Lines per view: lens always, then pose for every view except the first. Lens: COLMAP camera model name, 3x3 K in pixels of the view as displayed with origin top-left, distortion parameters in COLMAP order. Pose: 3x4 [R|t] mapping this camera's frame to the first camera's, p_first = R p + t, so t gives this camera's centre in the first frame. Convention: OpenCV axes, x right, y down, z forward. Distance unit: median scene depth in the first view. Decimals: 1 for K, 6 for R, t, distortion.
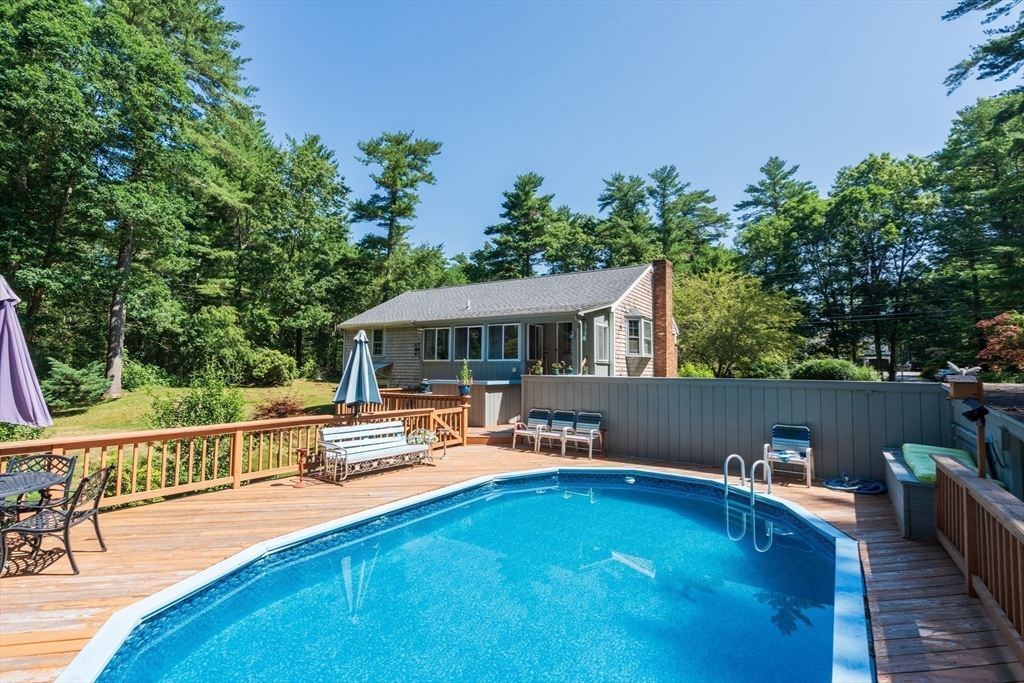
lens RADIAL K [[468.7, 0, 512.0], [0, 468.7, 341.5], [0, 0, 1]] dist [0.000520, 0.000742]
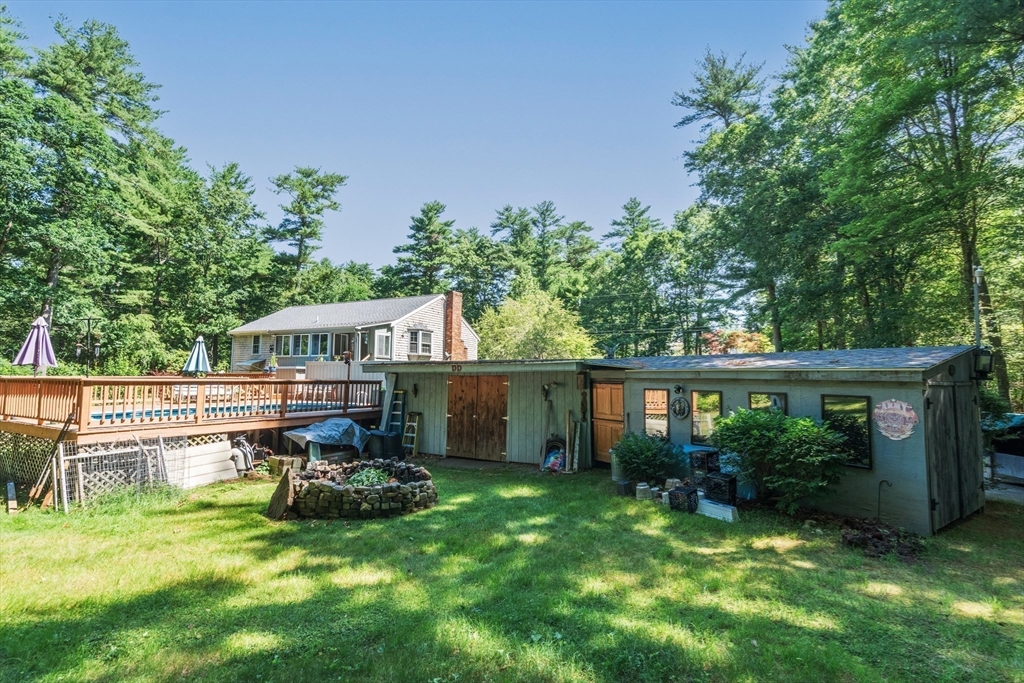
lens RADIAL K [[468.7, 0, 512.0], [0, 468.7, 341.5], [0, 0, 1]] dist [0.000520, 0.000742]
pose [[0.994378, 0.010026, 0.105411, 0.166905], [-0.008406, 0.999840, -0.015806, 0.004136], [-0.105552, 0.014831, 0.994303, -0.239795]]
